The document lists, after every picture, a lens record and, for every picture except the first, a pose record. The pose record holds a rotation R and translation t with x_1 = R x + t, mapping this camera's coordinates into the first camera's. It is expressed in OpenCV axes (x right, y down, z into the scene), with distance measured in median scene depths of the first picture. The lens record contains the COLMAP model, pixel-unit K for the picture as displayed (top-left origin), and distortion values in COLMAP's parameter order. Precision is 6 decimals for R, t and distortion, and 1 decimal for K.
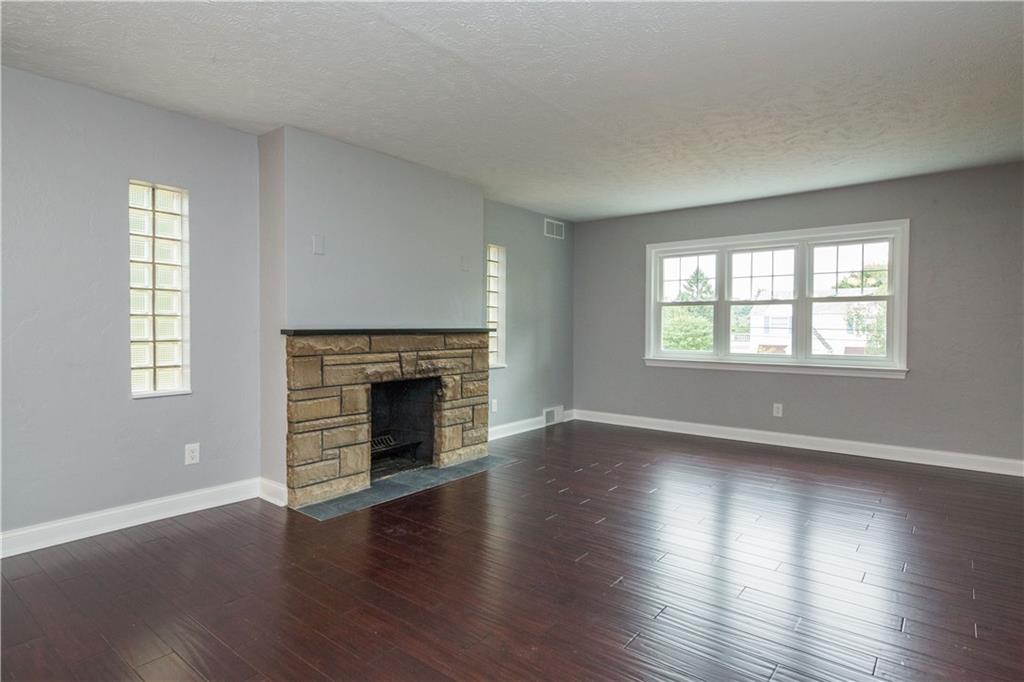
lens RADIAL K [[548.6, 0, 511.3], [0, 548.6, 332.7], [0, 0, 1]] dist [0.003023, -0.000132]
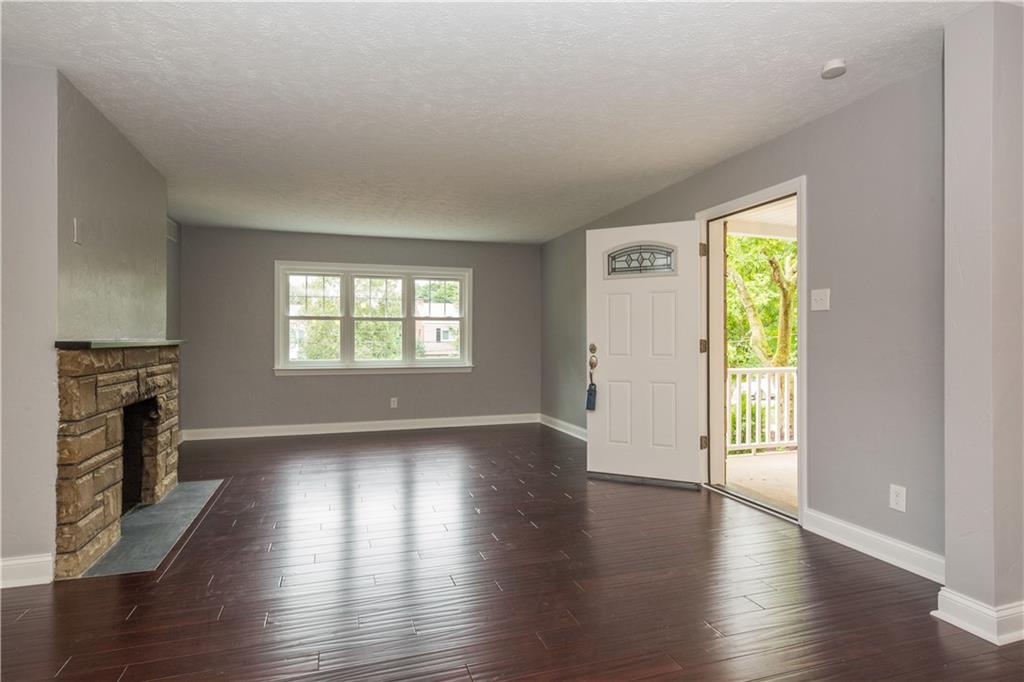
lens RADIAL K [[567.9, 0, 512.7], [0, 567.9, 338.6], [0, 0, 1]] dist [0.003827, 0.000412]
pose [[0.534226, -0.001112, 0.845341, -0.576542], [0.013547, 0.999882, -0.007246, 0.003540], [-0.845233, 0.015322, 0.534178, 0.052211]]
